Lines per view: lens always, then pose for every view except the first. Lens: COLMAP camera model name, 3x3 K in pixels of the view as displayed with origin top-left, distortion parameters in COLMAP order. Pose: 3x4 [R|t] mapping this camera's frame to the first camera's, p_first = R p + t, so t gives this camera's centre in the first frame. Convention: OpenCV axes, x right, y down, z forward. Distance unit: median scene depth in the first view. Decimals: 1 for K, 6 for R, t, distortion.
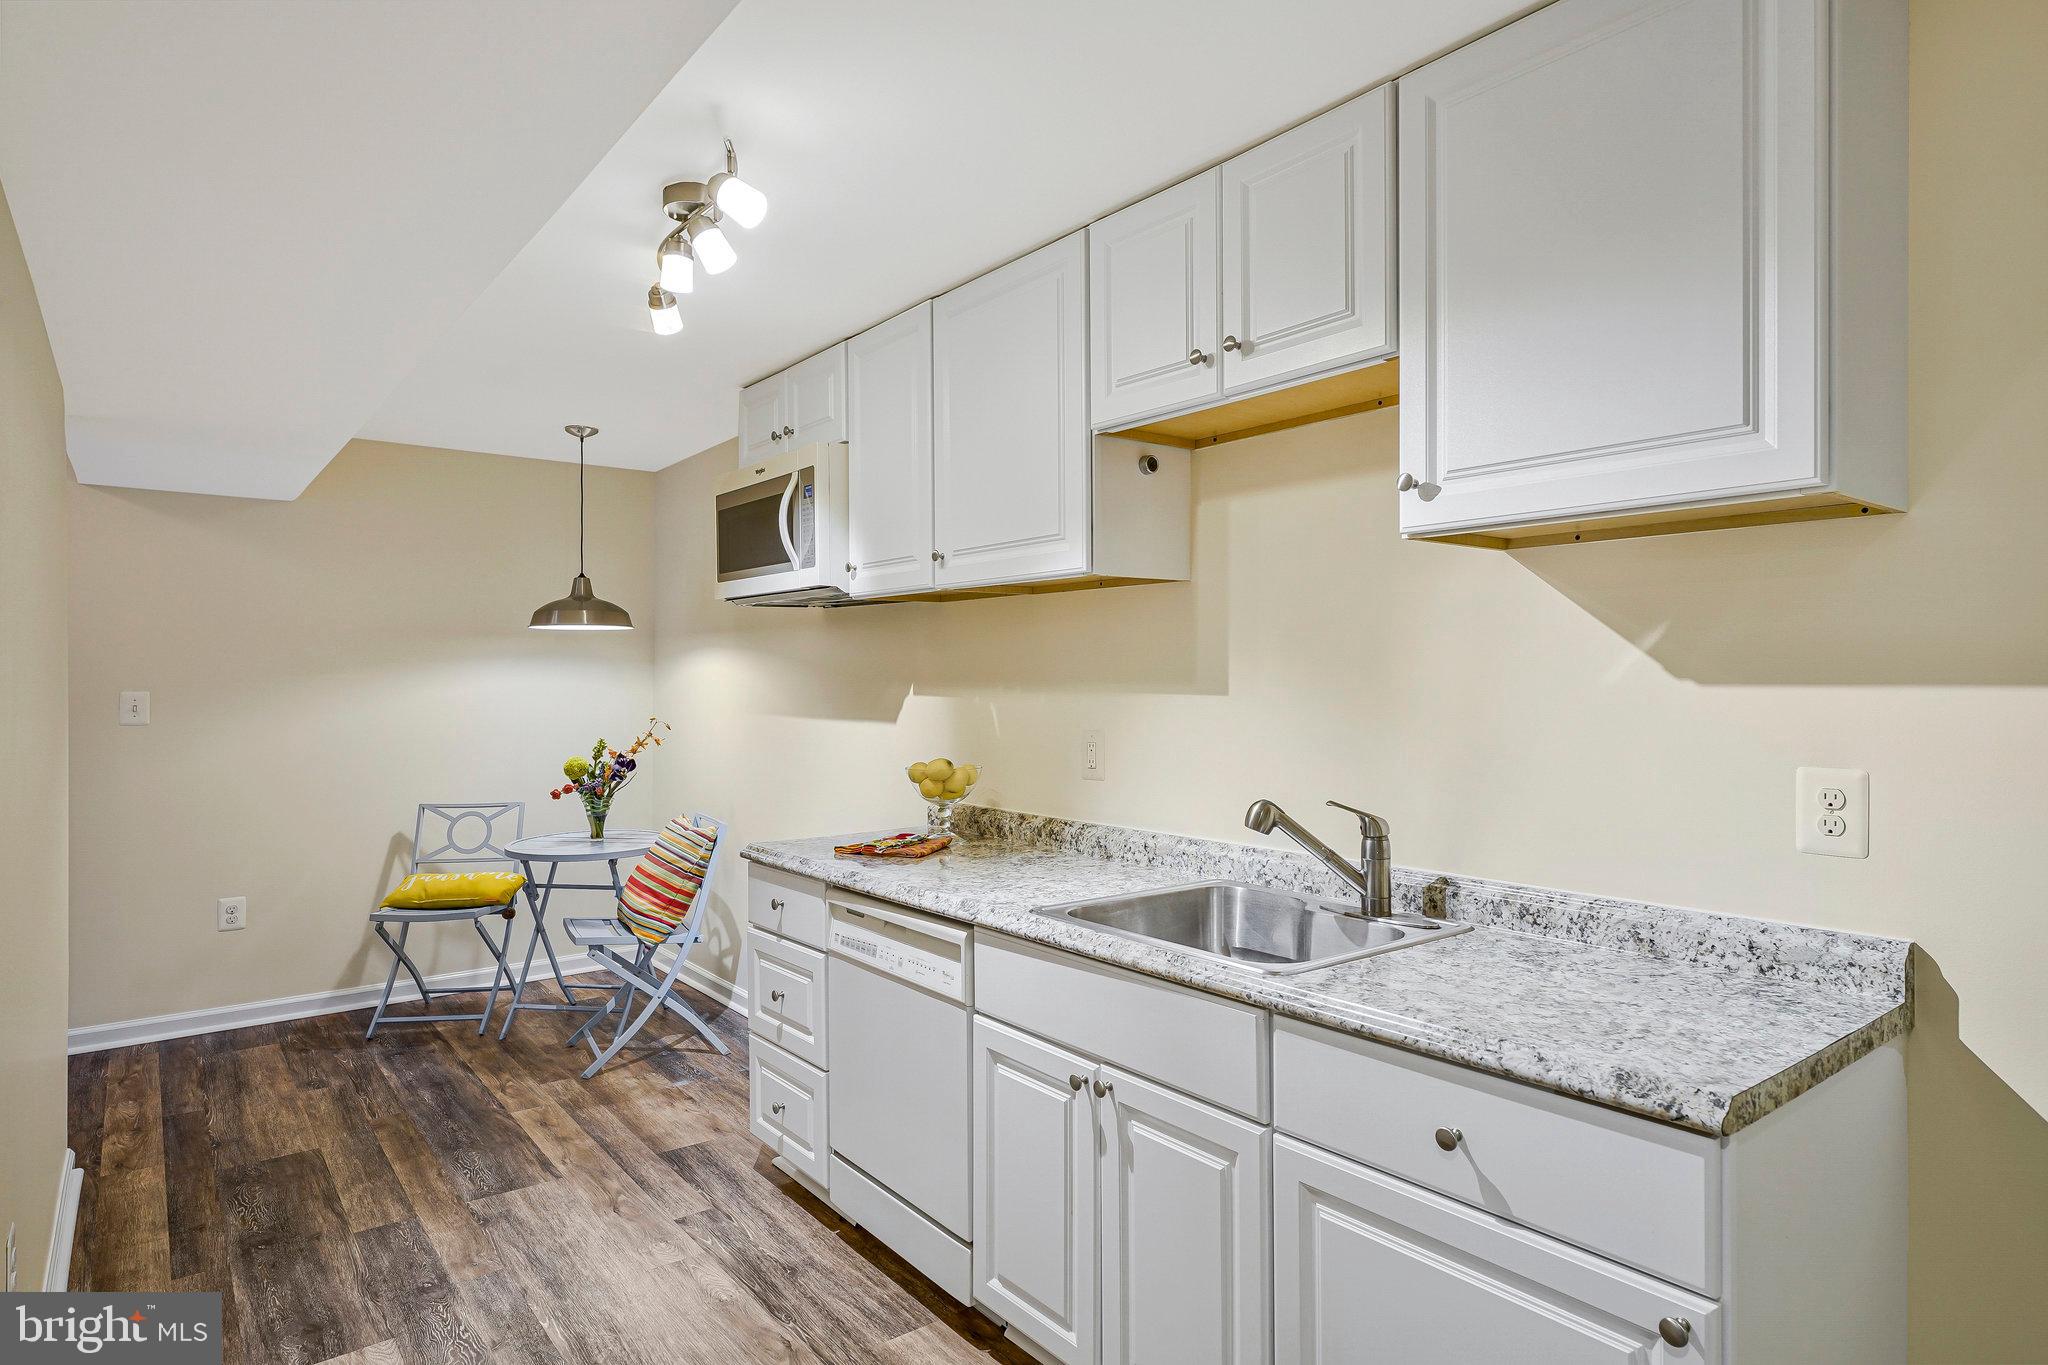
lens RADIAL K [[1147.1, 0, 1024.0], [0, 1147.1, 681.2], [0, 0, 1]] dist [-0.004031, -0.001739]
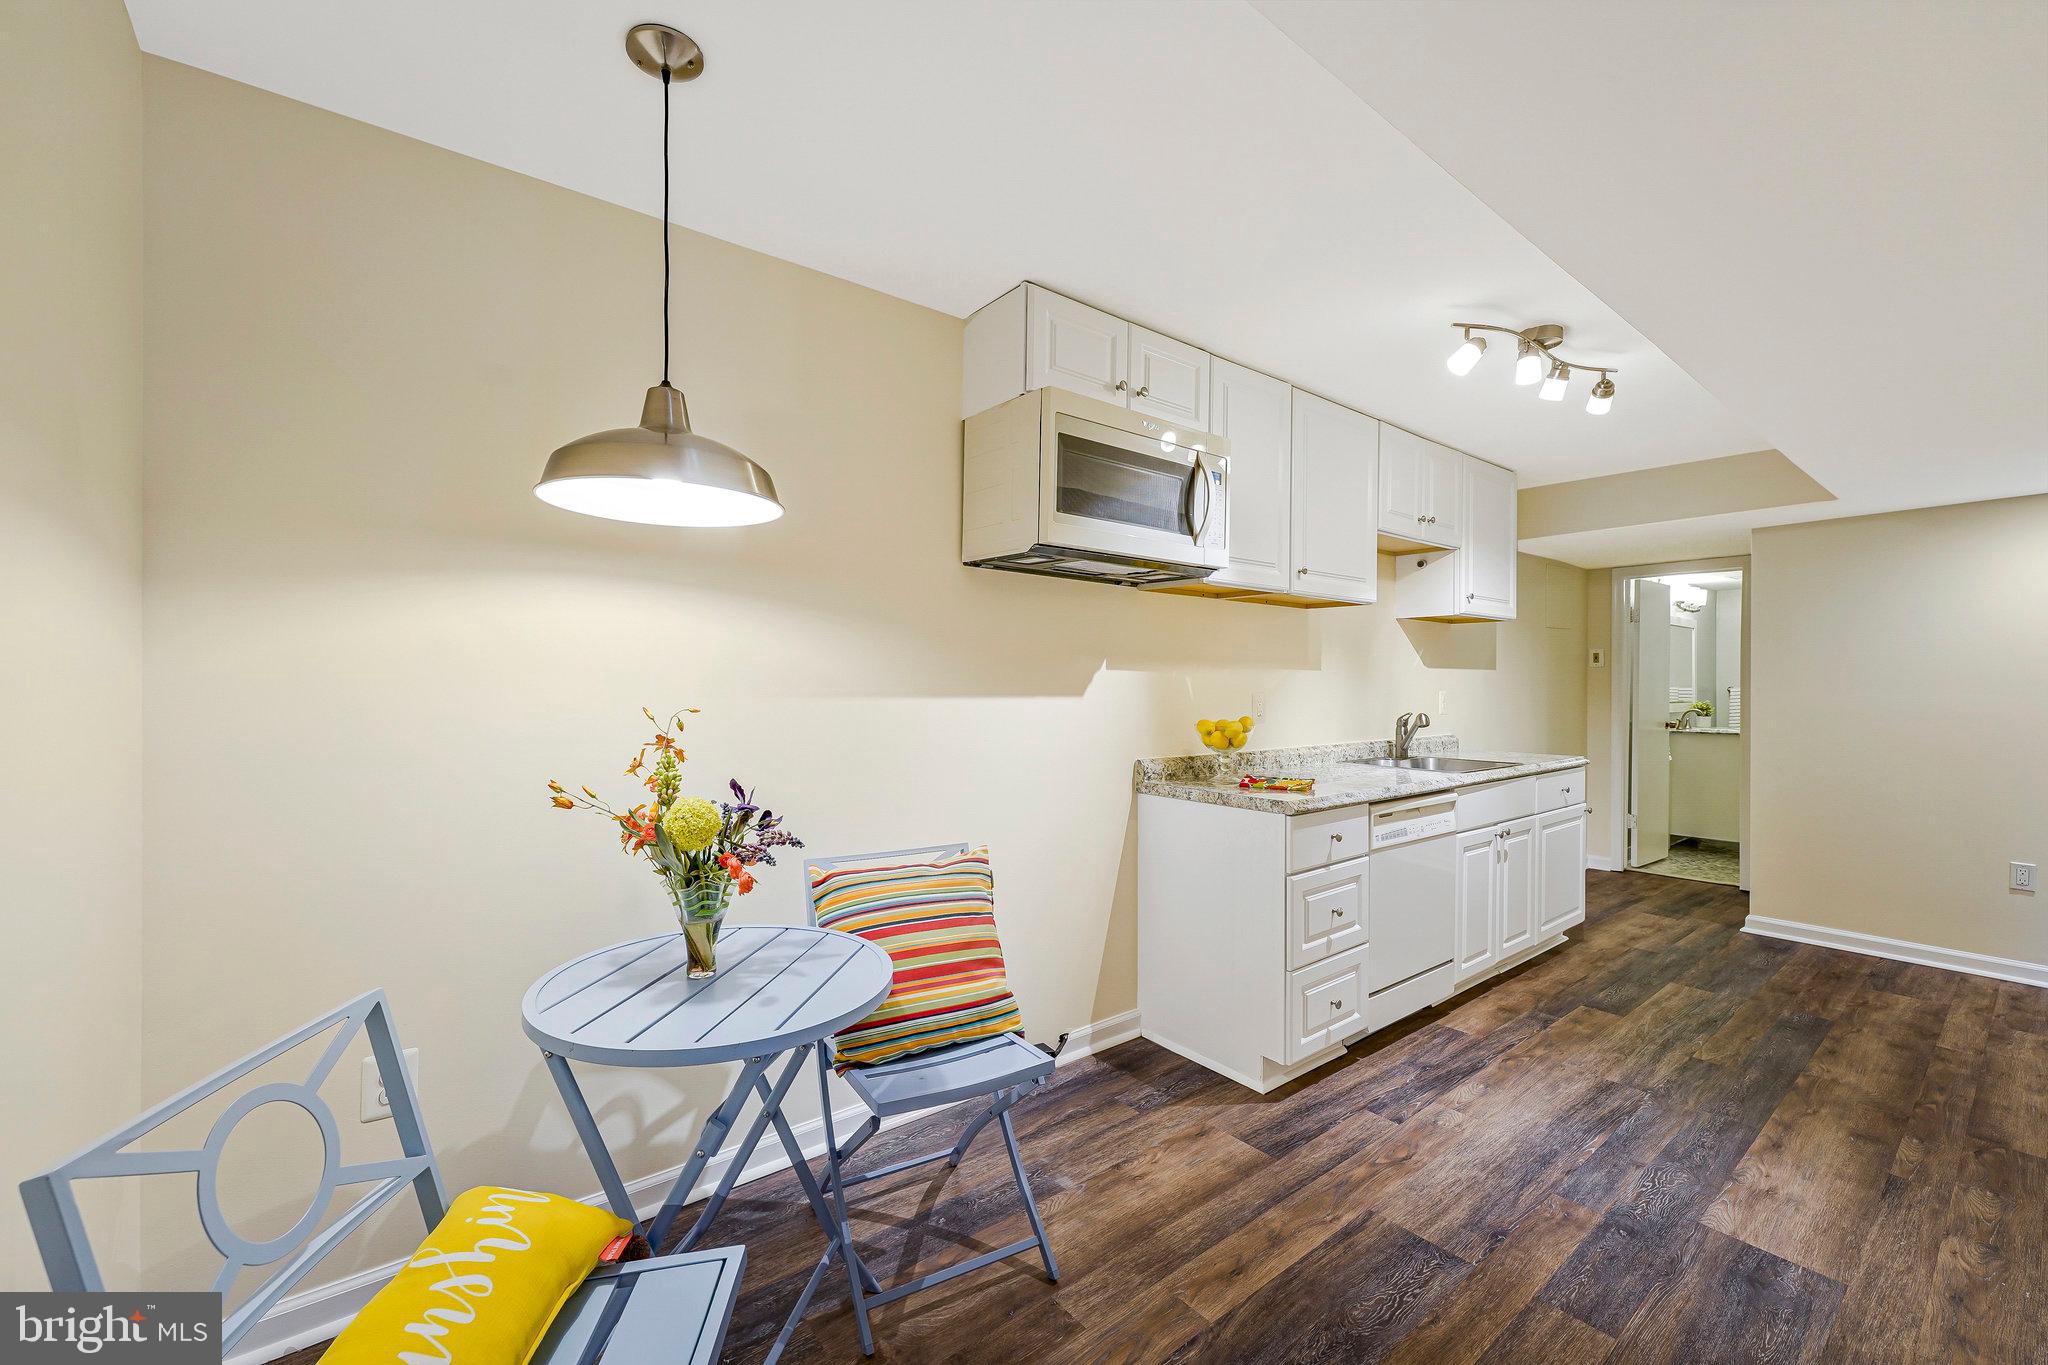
lens RADIAL K [[824.9, 0, 1024.4], [0, 824.9, 685.3], [0, 0, 1]] dist [-0.002769, 0.000084]
pose [[-0.008683, 0.000672, 0.999962, -1.123054], [0.000092, 1.000000, -0.000671, 0.034922], [-0.999962, 0.000086, -0.008683, 1.382086]]
